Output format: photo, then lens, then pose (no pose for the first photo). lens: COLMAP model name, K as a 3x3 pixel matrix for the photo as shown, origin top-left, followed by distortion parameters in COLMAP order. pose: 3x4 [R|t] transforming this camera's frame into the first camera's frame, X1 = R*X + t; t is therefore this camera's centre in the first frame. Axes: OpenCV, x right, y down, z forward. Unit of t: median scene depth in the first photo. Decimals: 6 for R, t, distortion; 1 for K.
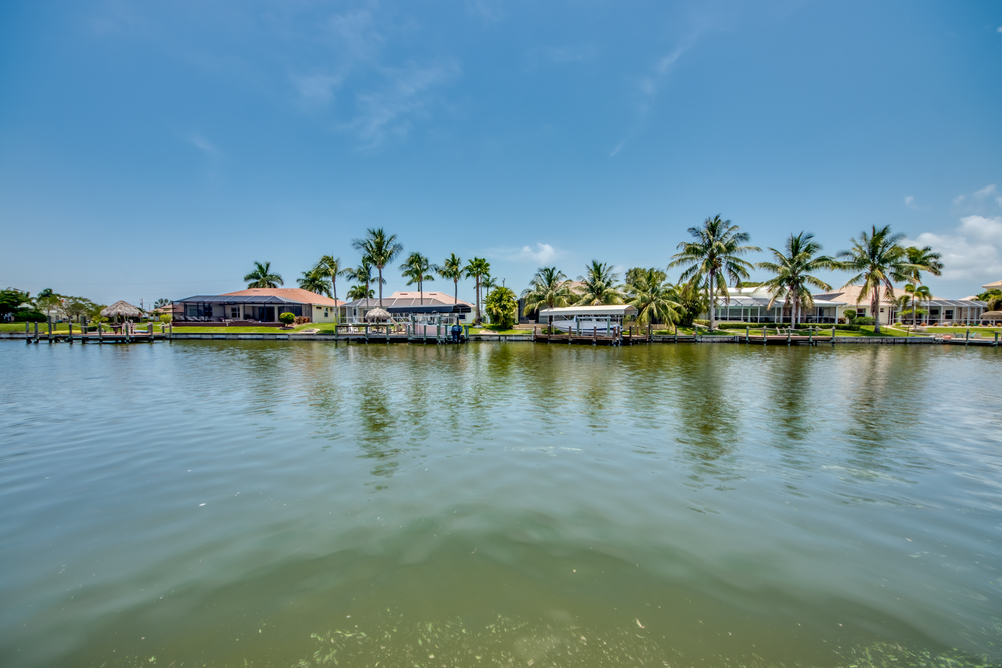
lens RADIAL K [[385.4, 0, 492.3], [0, 385.4, 344.3], [0, 0, 1]] dist [0.007274, -0.010811]
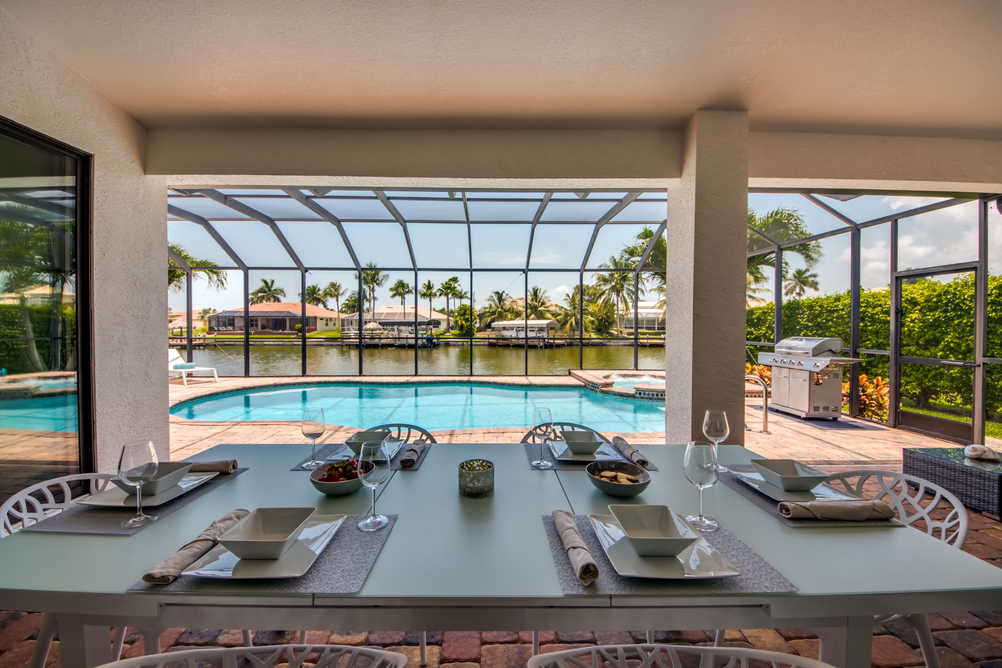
lens RADIAL K [[385.4, 0, 497.2], [0, 385.4, 331.9], [0, 0, 1]] dist [0.007274, -0.010811]
pose [[0.998247, -0.002809, 0.059124, 0.056410], [0.004930, 0.999348, -0.035772, -0.006441], [-0.058985, 0.036001, 0.997610, -0.338089]]
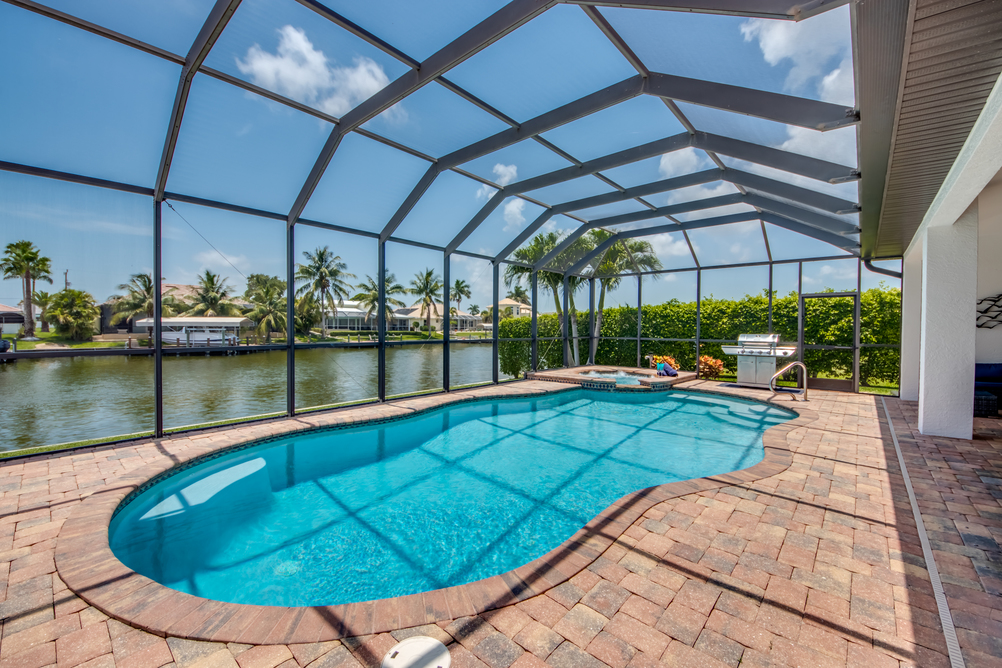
lens RADIAL K [[403.9, 0, 504.4], [0, 403.9, 325.5], [0, 0, 1]] dist [-0.005510, -0.004668]
pose [[0.626110, 0.003635, 0.779726, -0.064233], [0.036880, 0.998732, -0.034270, -0.010545], [-0.778862, 0.050213, 0.625182, -0.243235]]
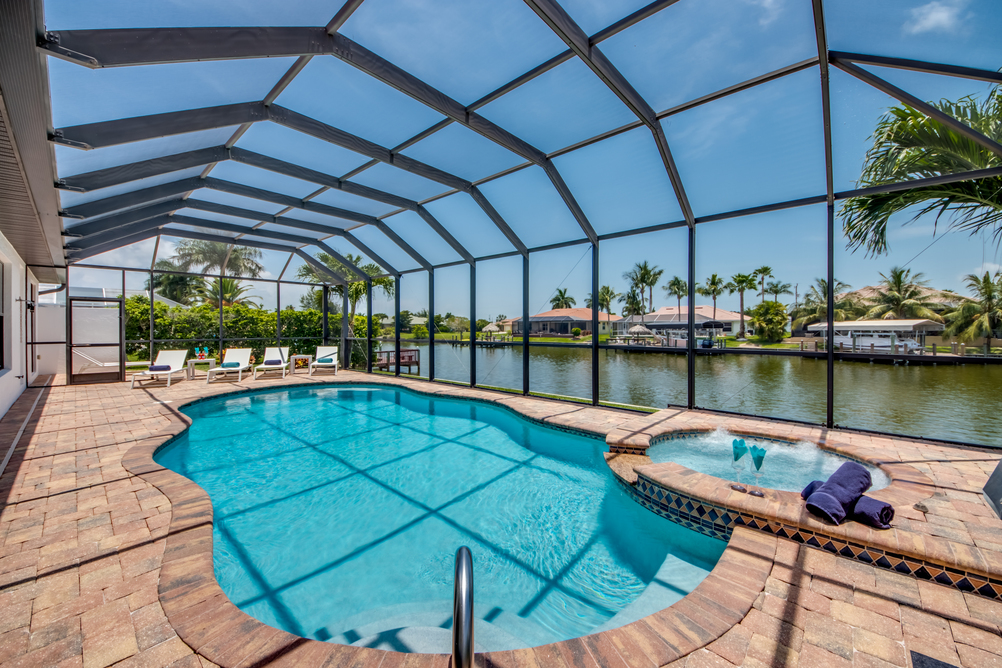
lens RADIAL K [[385.4, 0, 487.9], [0, 385.4, 335.9], [0, 0, 1]] dist [0.007274, -0.010811]
pose [[0.748411, 0.008756, -0.663178, 0.150404], [-0.032737, 0.999182, -0.023753, -0.009730], [0.662427, 0.039487, 0.748085, -0.247324]]
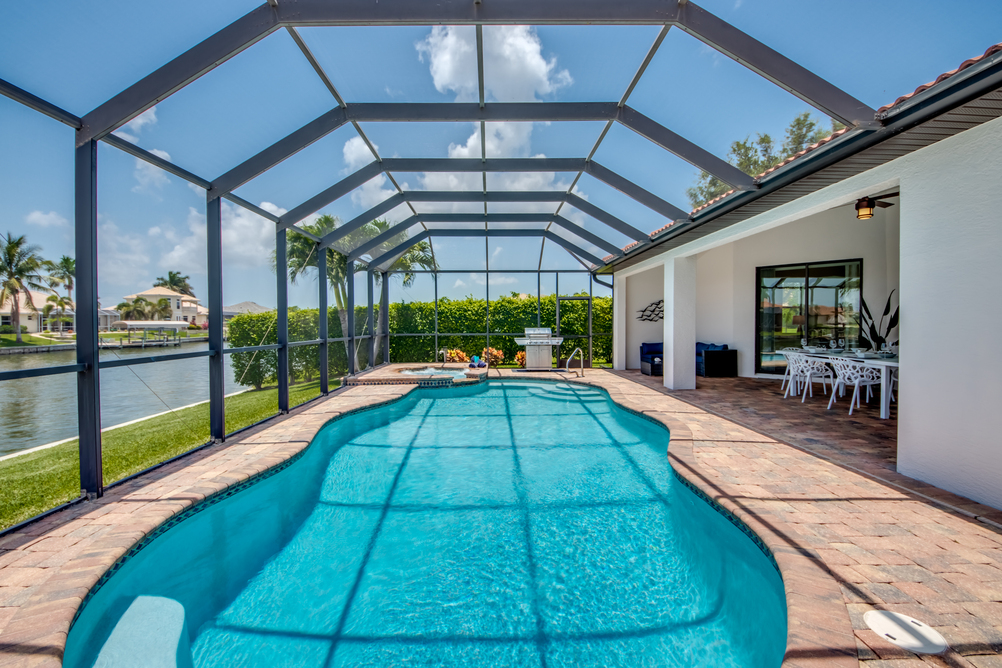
lens RADIAL K [[403.9, 0, 489.6], [0, 403.9, 330.5], [0, 0, 1]] dist [-0.005510, -0.004668]
pose [[-0.043396, -0.022552, 0.998803, -0.077030], [0.058339, 0.997982, 0.025068, -0.014981], [-0.997353, 0.059357, -0.041993, -0.175660]]
